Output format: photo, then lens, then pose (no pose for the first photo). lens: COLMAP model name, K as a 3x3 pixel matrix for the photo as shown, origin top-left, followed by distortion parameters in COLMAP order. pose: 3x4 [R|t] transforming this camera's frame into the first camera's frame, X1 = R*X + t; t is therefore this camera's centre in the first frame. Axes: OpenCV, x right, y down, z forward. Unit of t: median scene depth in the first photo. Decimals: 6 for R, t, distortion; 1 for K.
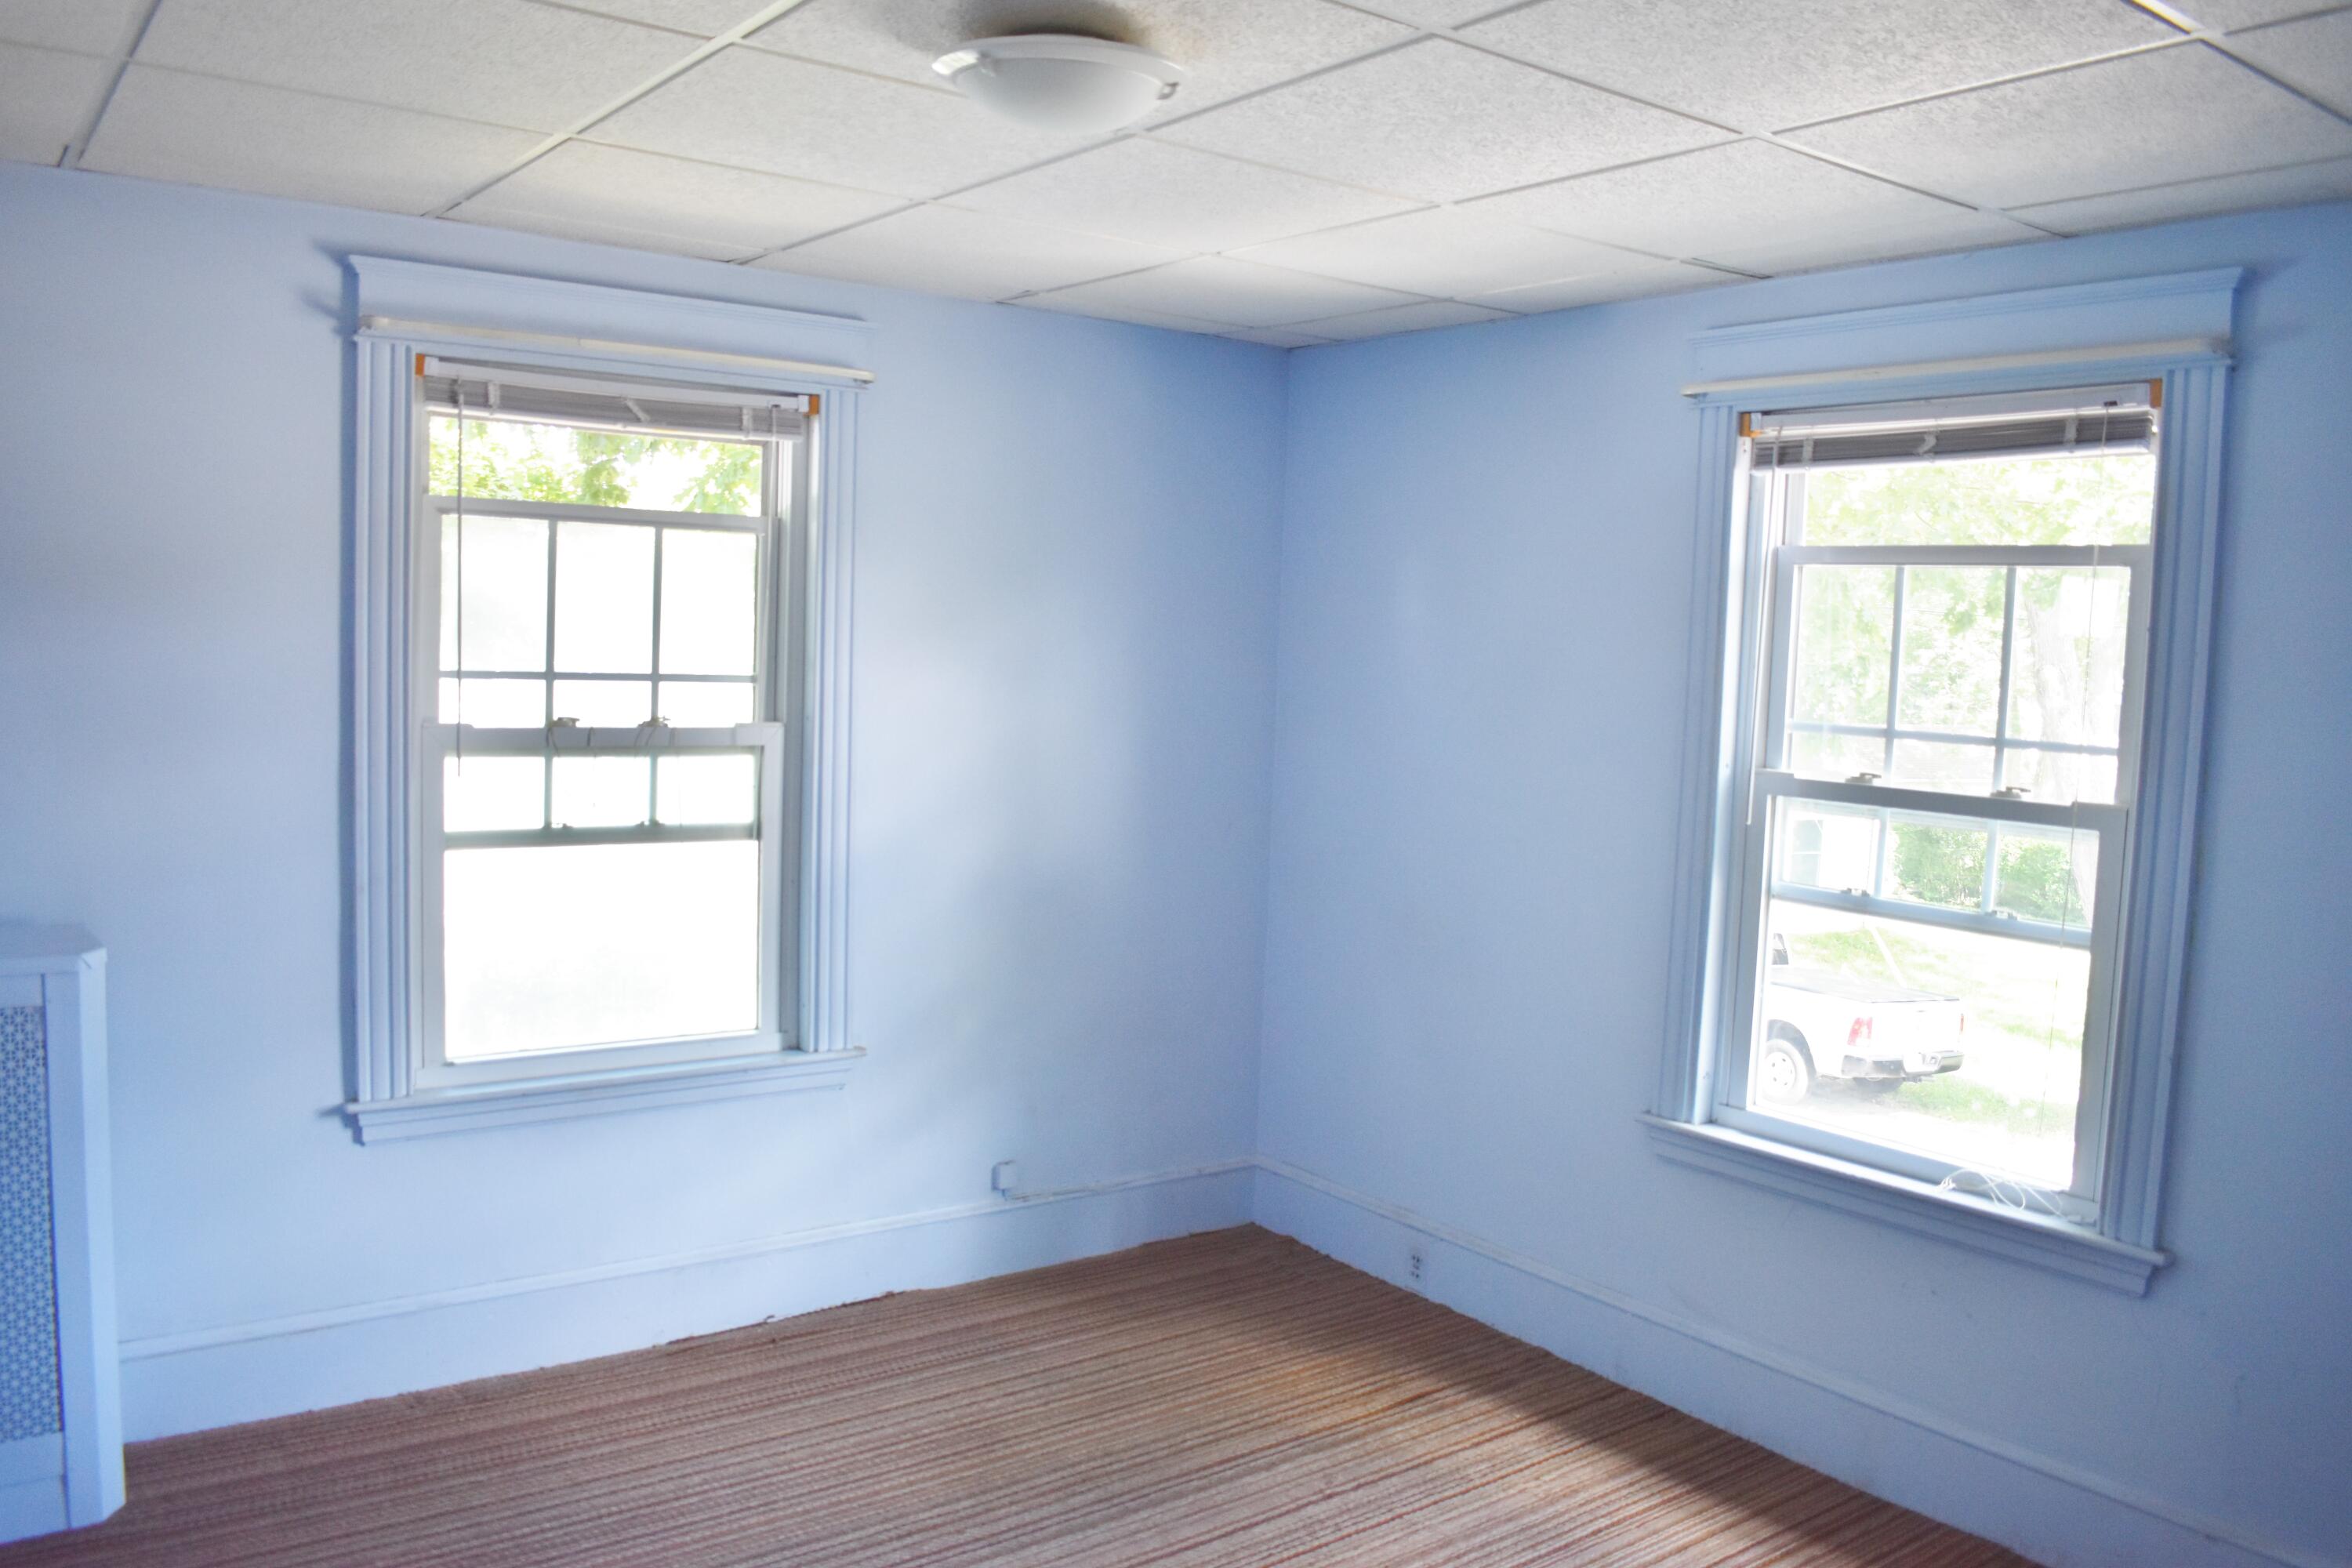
lens RADIAL K [[1823.6, 0, 1176.0], [0, 1823.6, 784.0], [0, 0, 1]] dist [-0.091133, 0.012942]
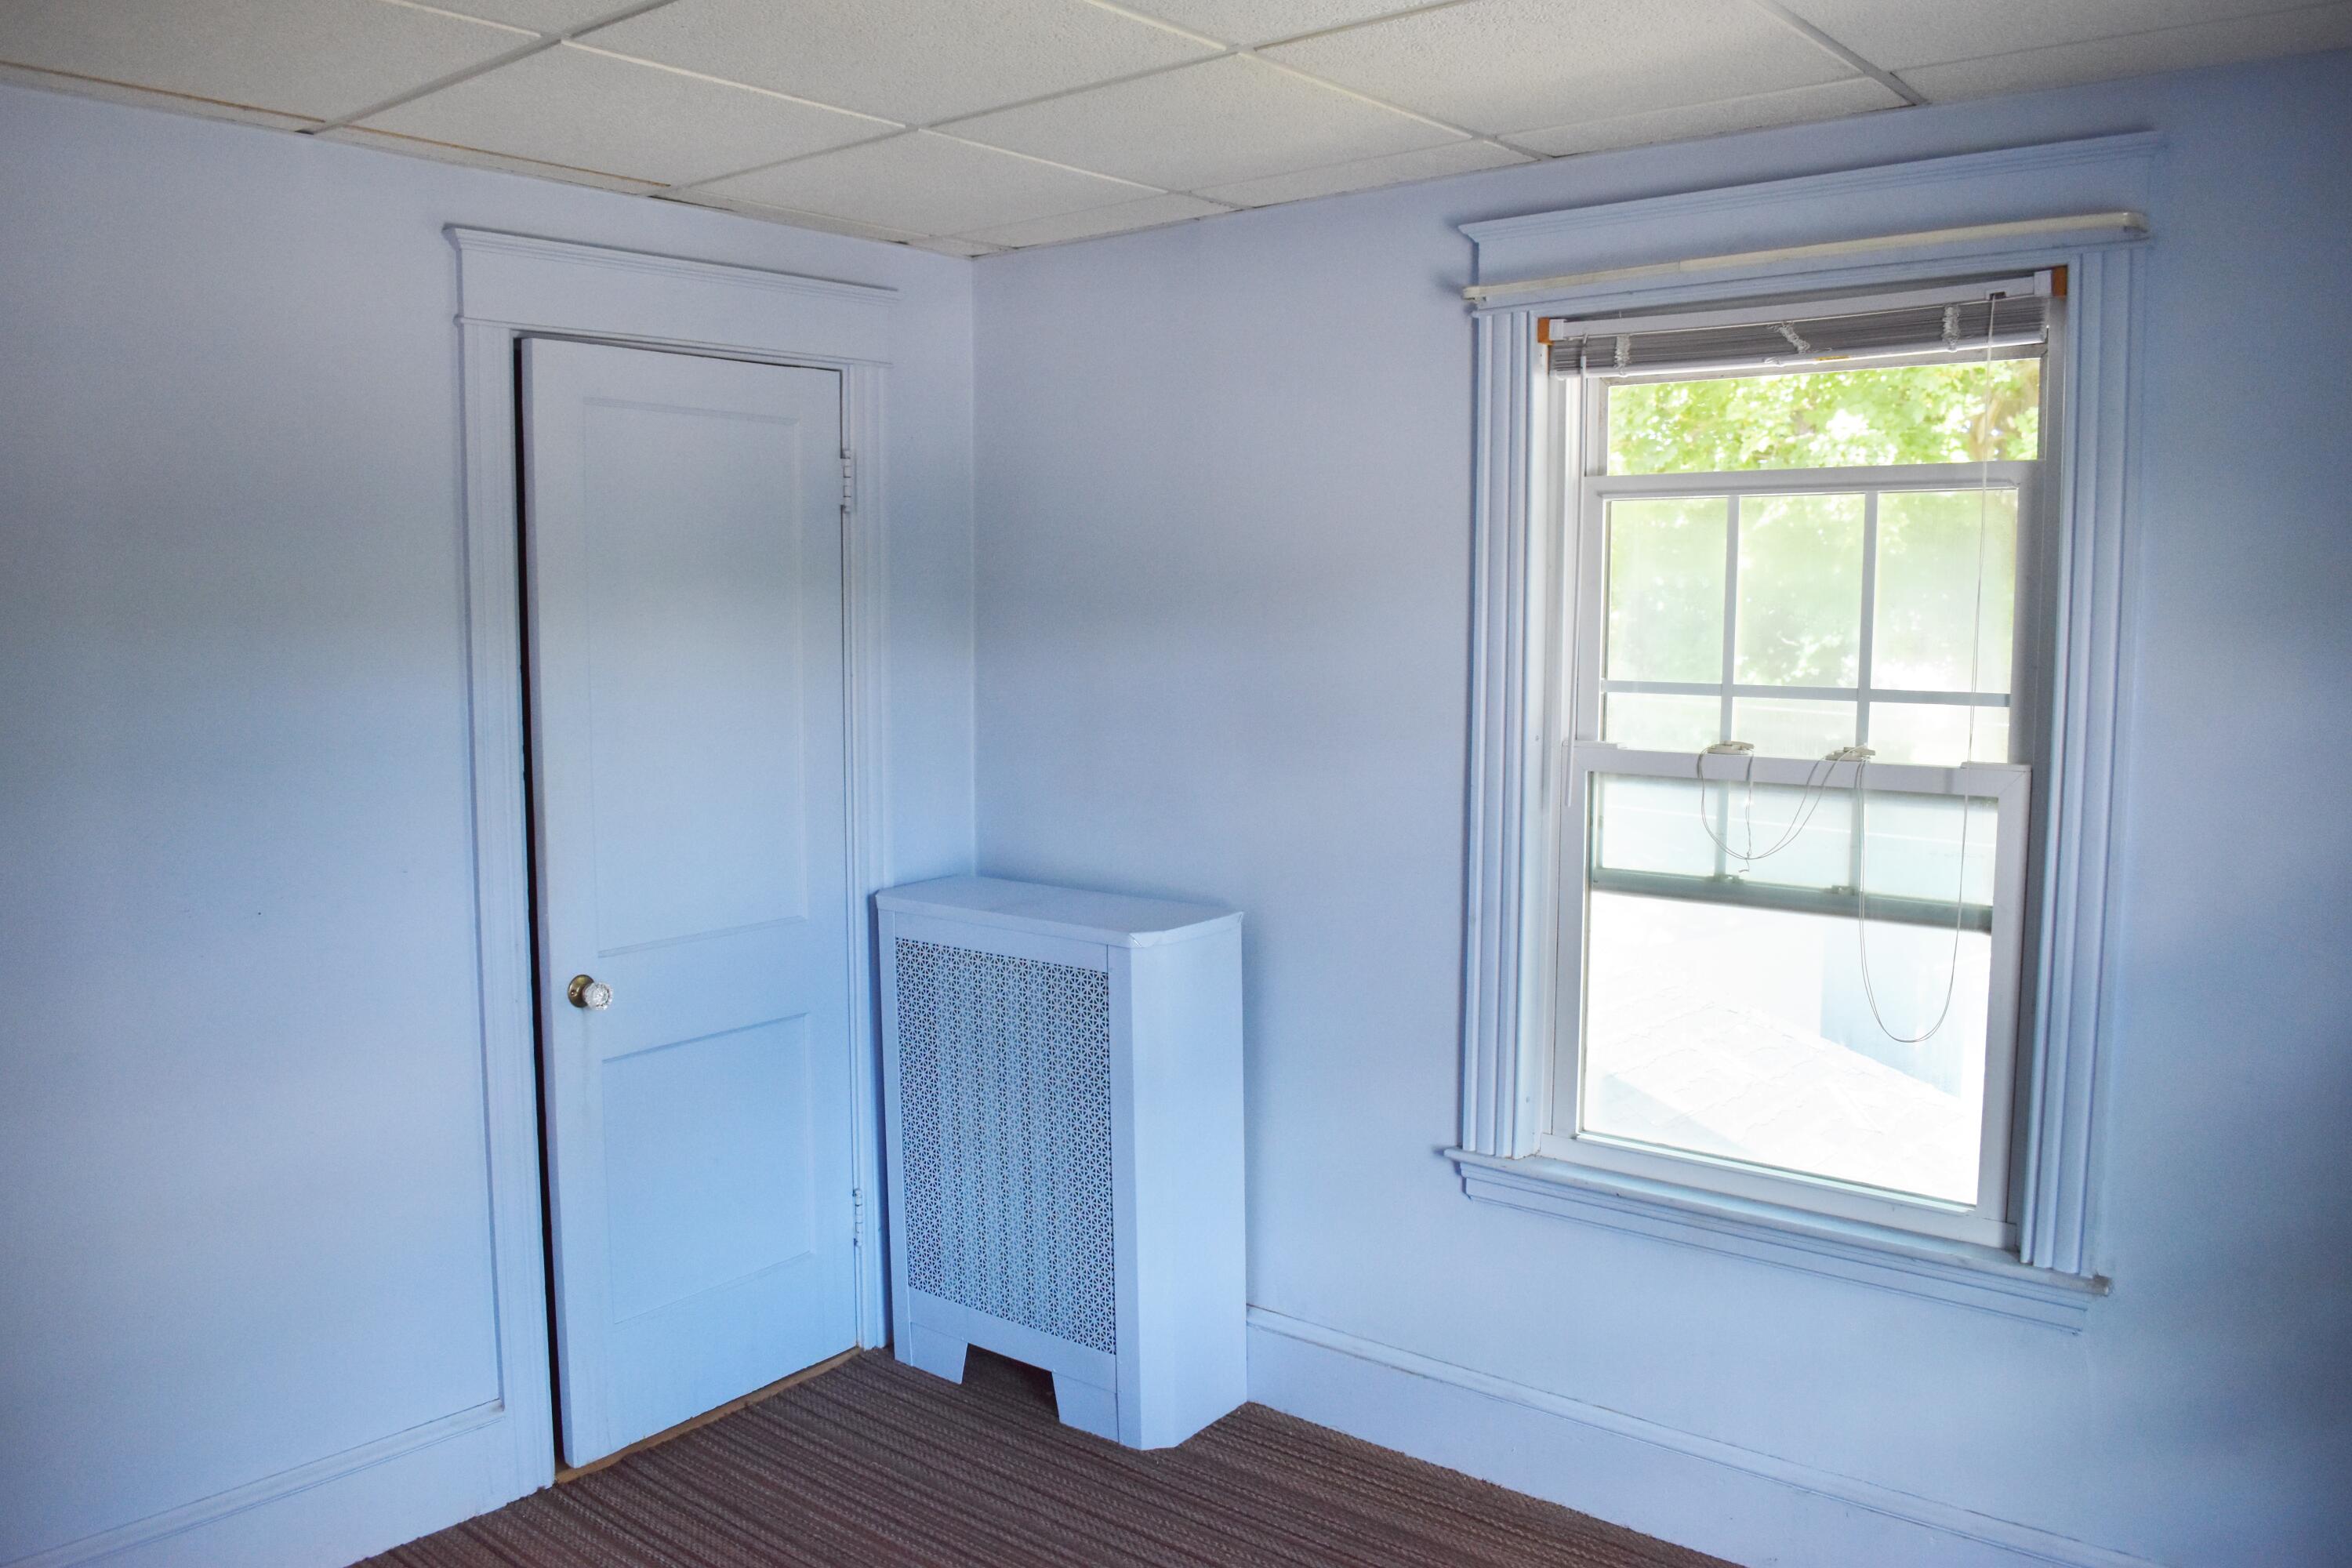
lens RADIAL K [[1836.2, 0, 1176.0], [0, 1836.2, 784.0], [0, 0, 1]] dist [-0.100529, 0.019151]
pose [[0.236186, 0.051747, -0.970329, 0.381386], [-0.076230, 0.996490, 0.034587, -0.027862], [0.968713, 0.065799, 0.239302, 0.581667]]
